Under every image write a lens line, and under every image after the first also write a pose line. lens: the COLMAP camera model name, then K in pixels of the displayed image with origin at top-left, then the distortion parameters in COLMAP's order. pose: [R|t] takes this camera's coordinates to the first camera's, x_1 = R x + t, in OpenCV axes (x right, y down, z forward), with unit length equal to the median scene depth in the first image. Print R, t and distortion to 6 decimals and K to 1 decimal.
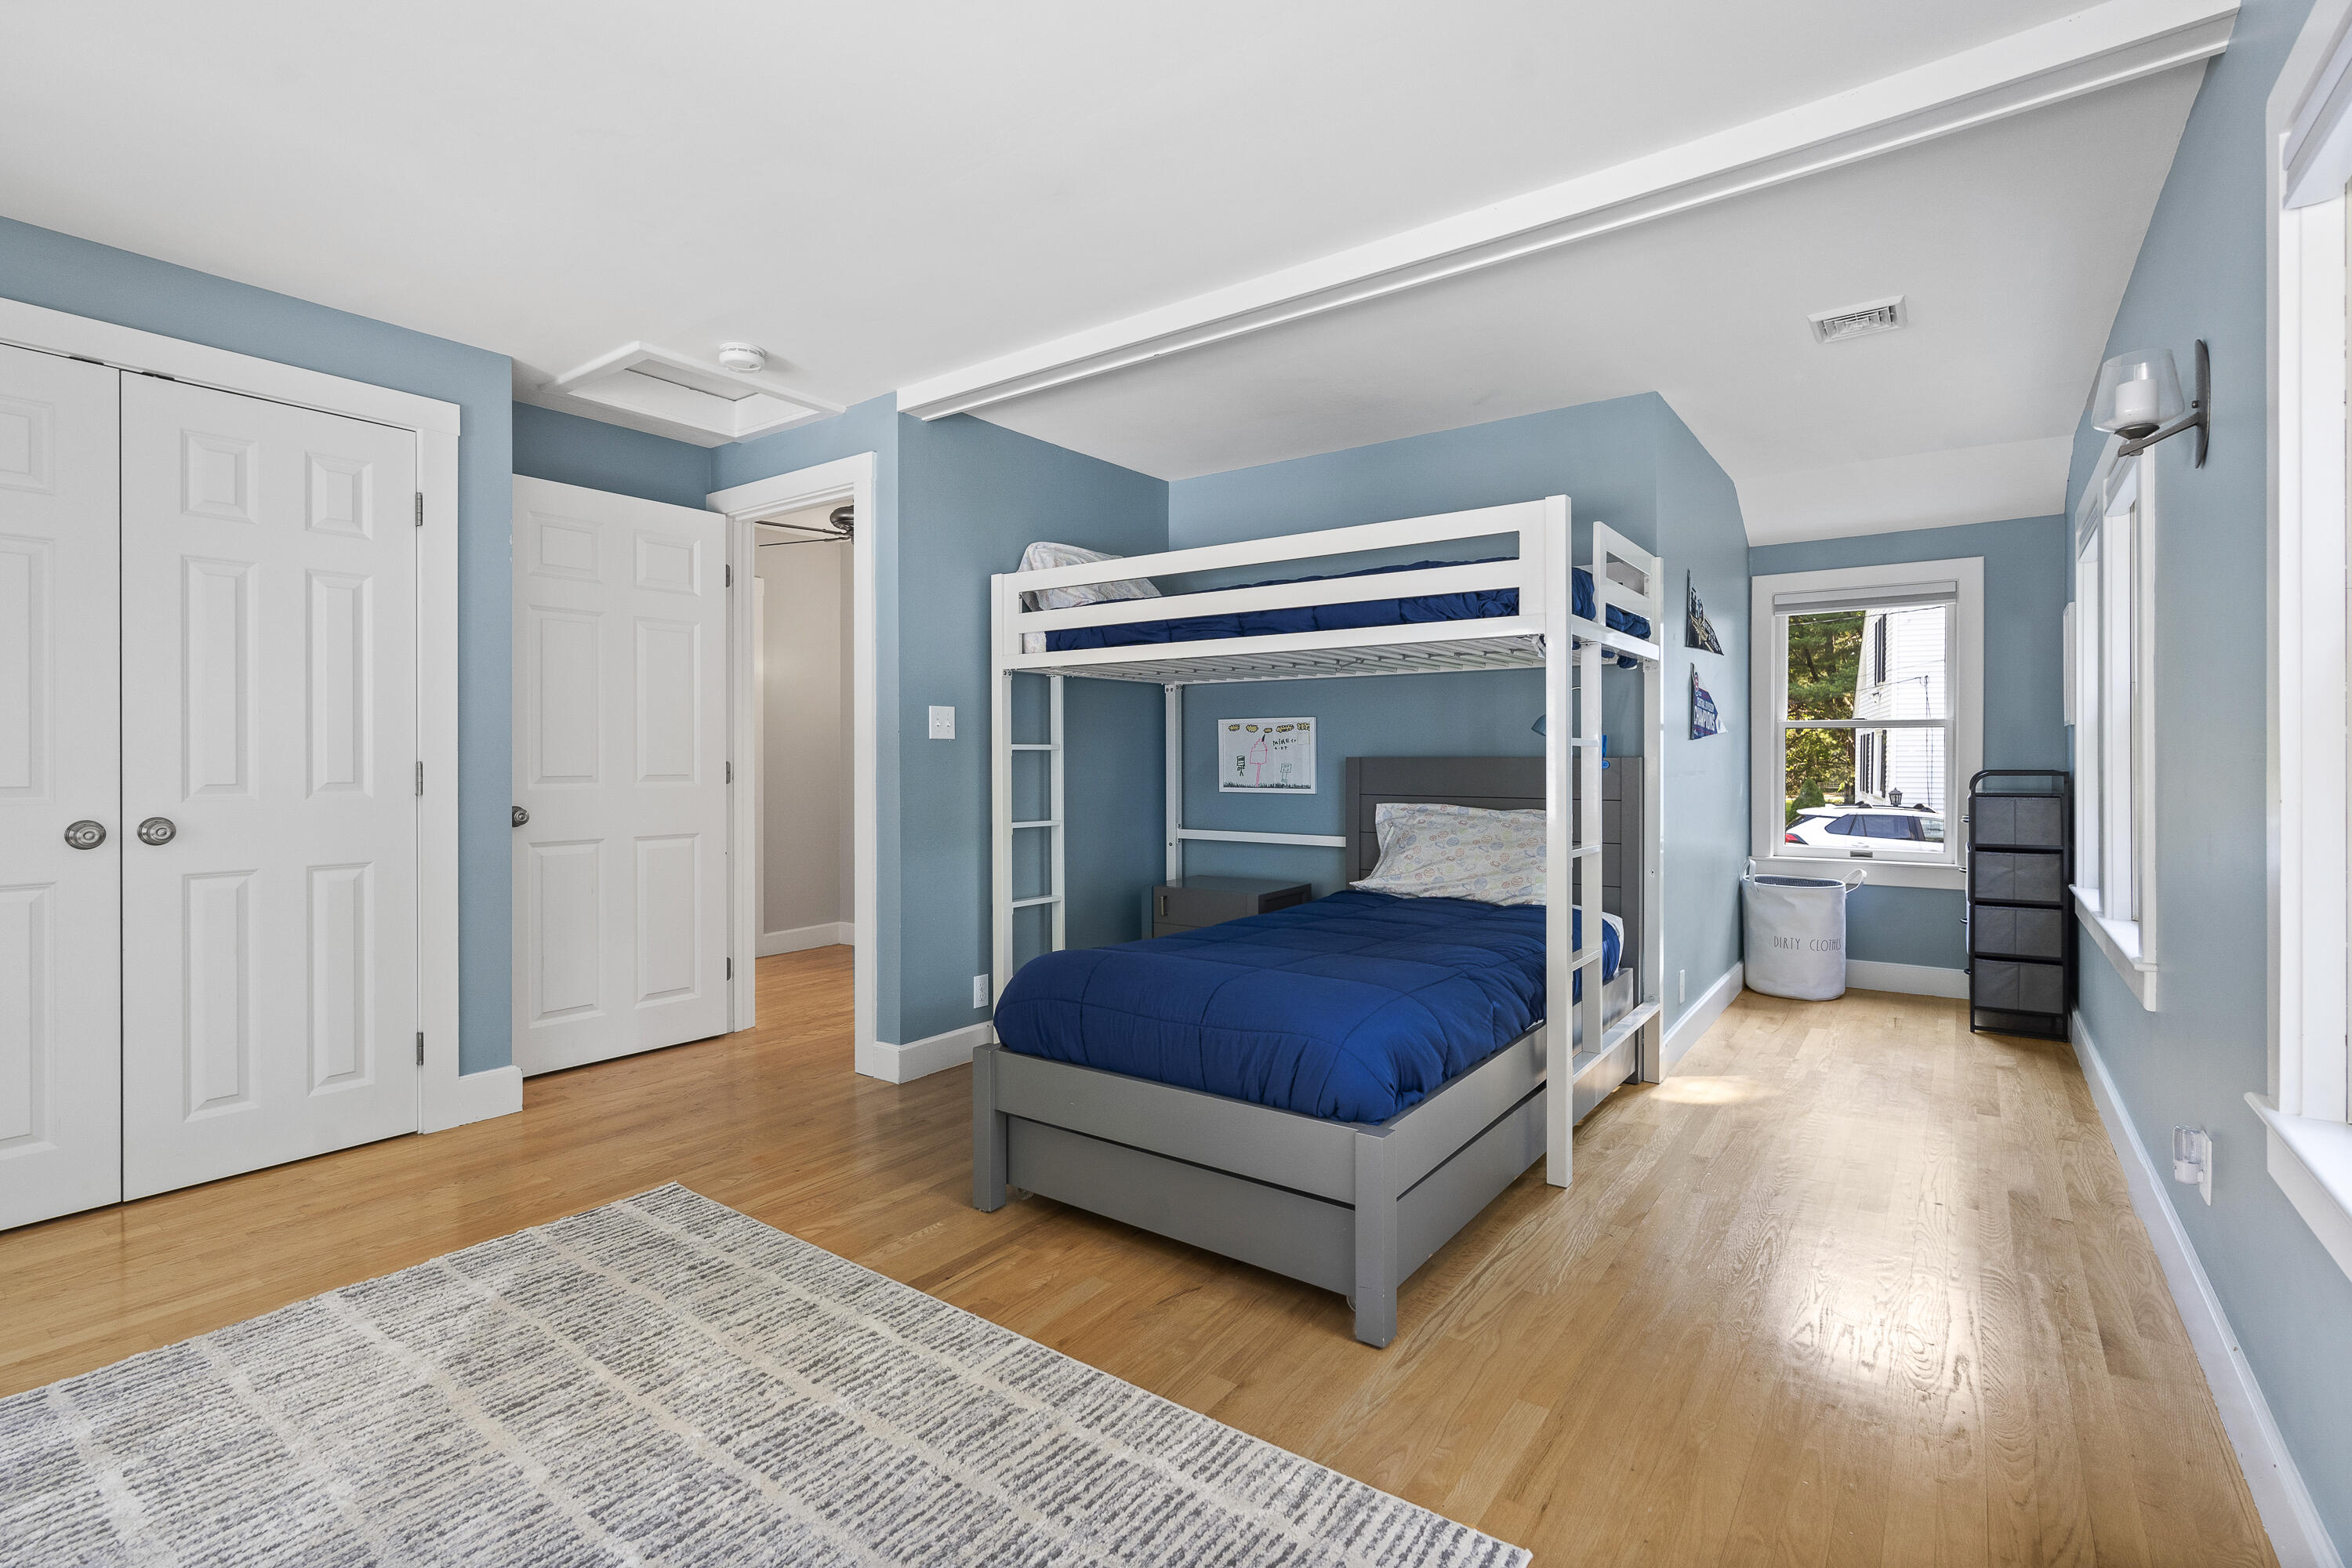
lens RADIAL K [[1084.6, 0, 1174.5], [0, 1084.6, 759.7], [0, 0, 1]] dist [0.002567, 0.001208]
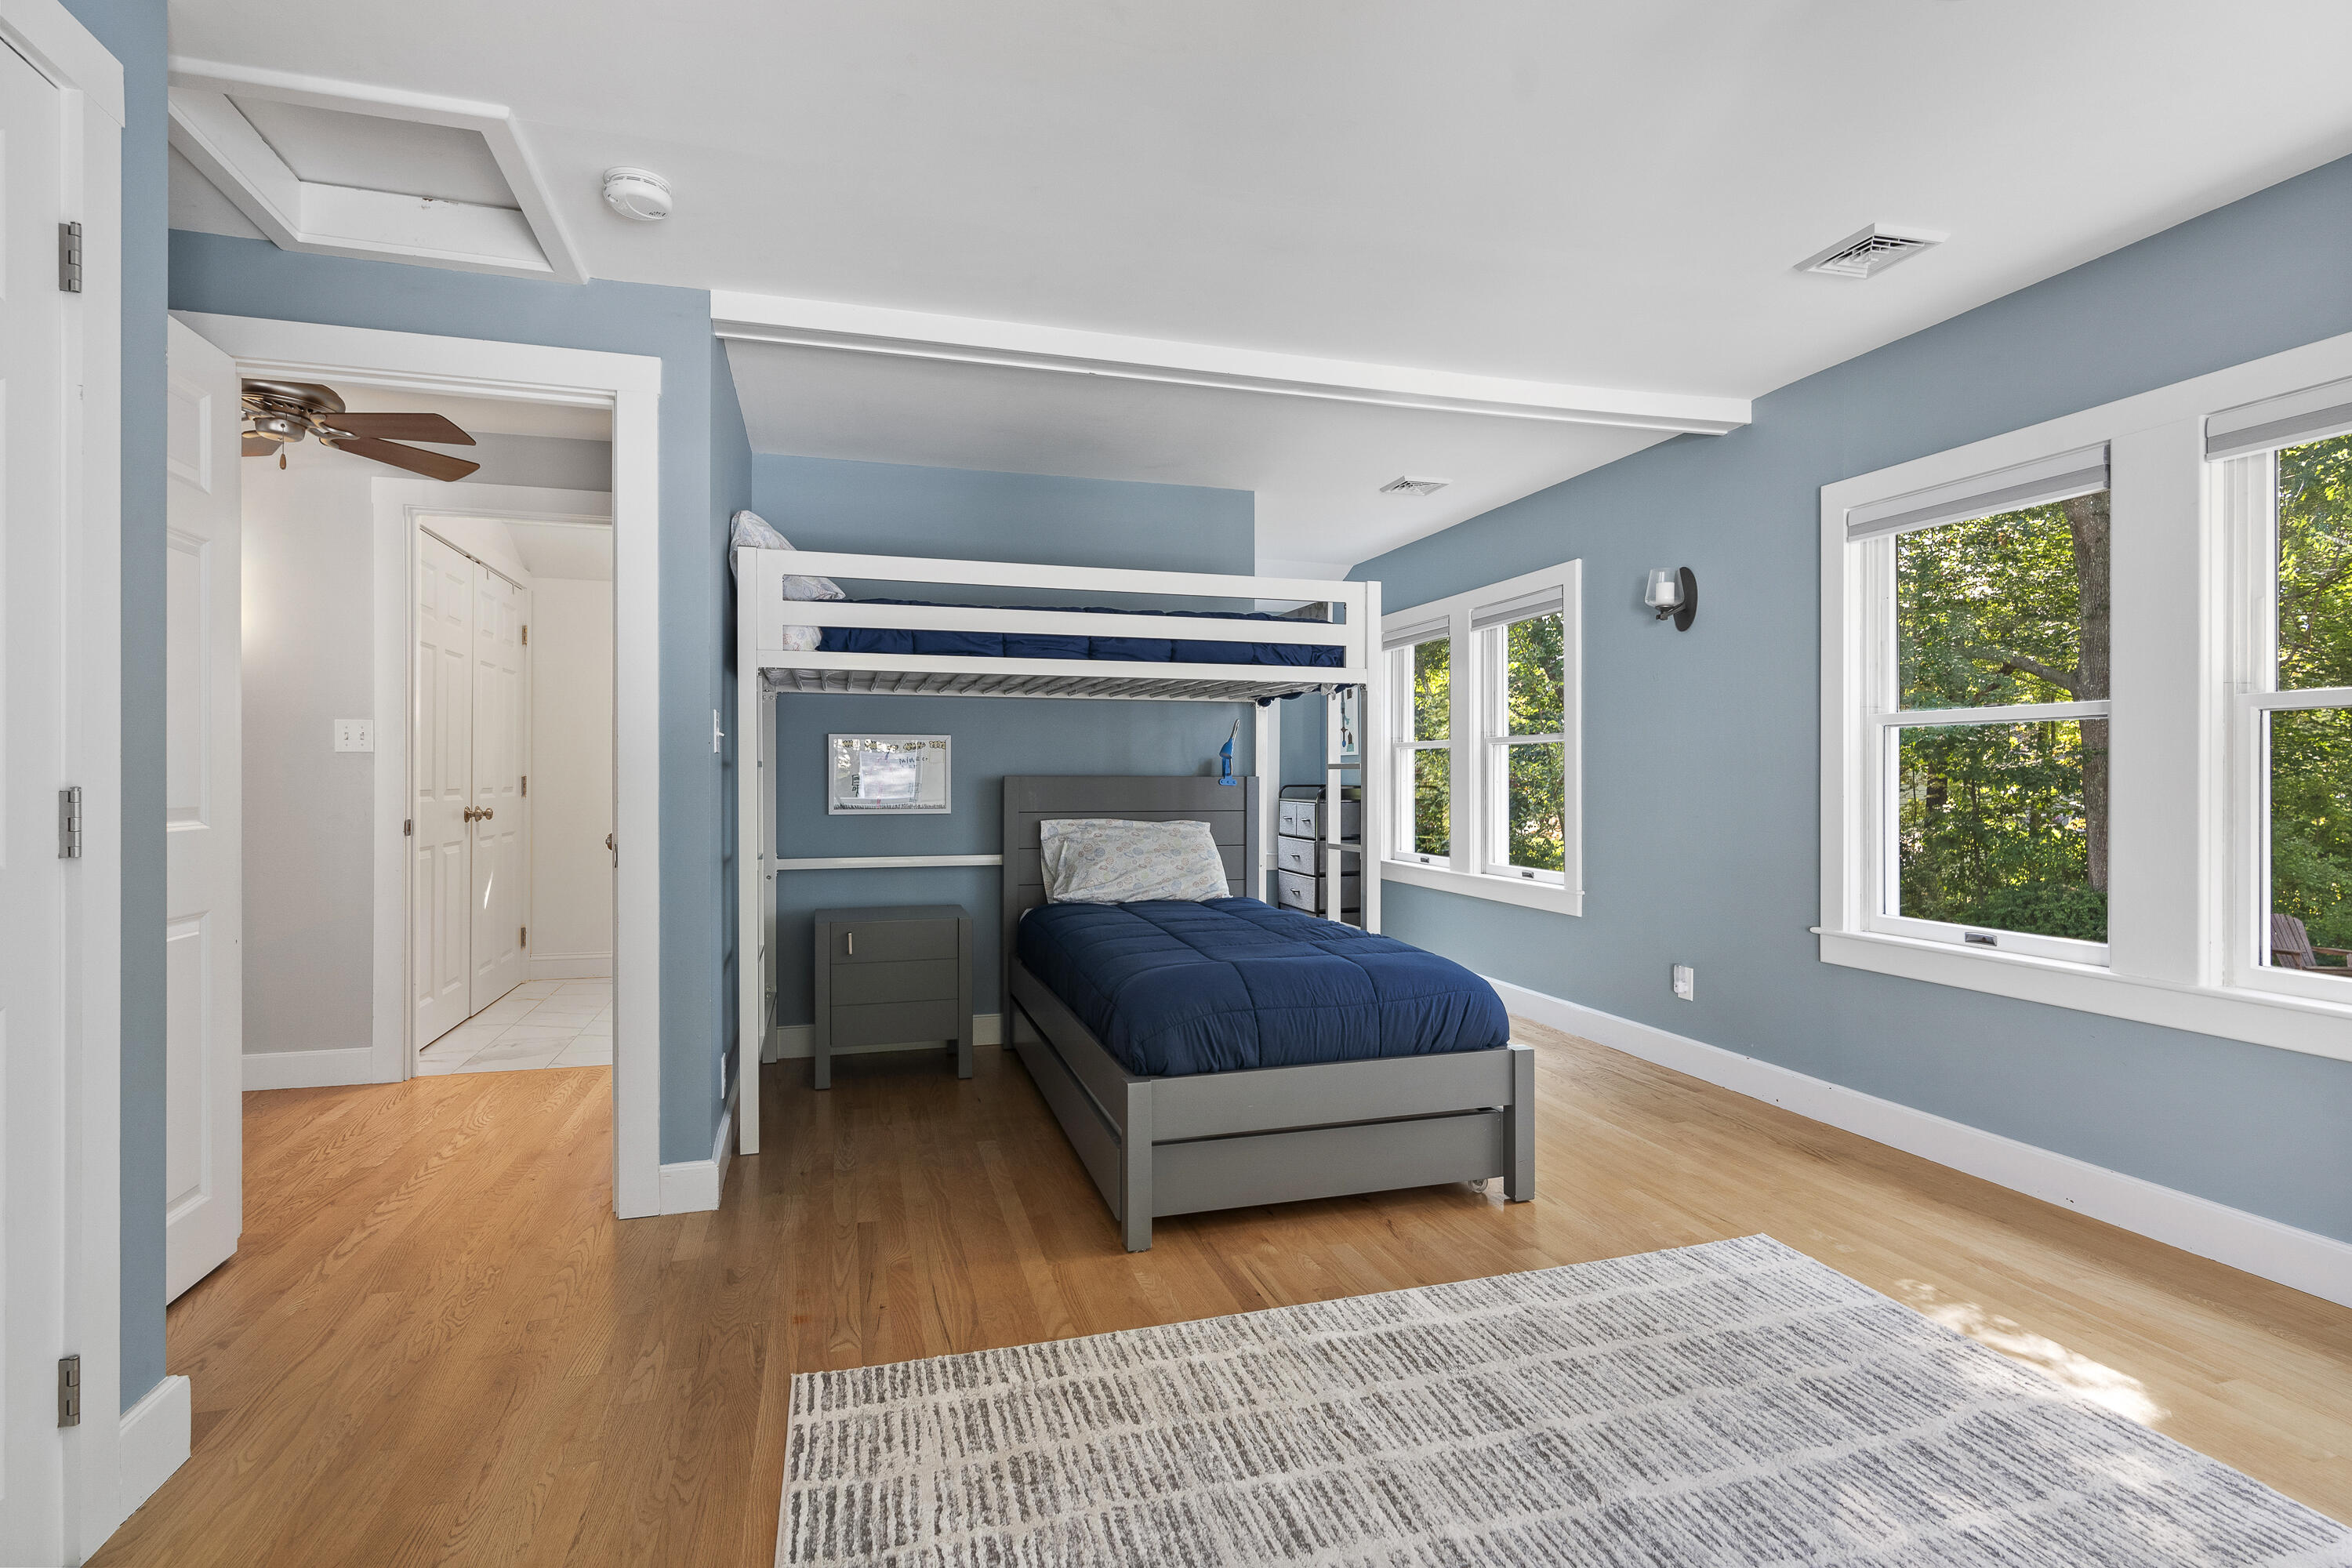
lens RADIAL K [[1128.9, 0, 1175.1], [0, 1128.9, 776.8], [0, 0, 1]] dist [-0.000067, 0.000265]
pose [[0.599599, -0.000820, 0.800300, -0.788802], [0.001234, 0.999999, 0.000100, -0.002595], [-0.800300, 0.000927, 0.599600, 0.311858]]
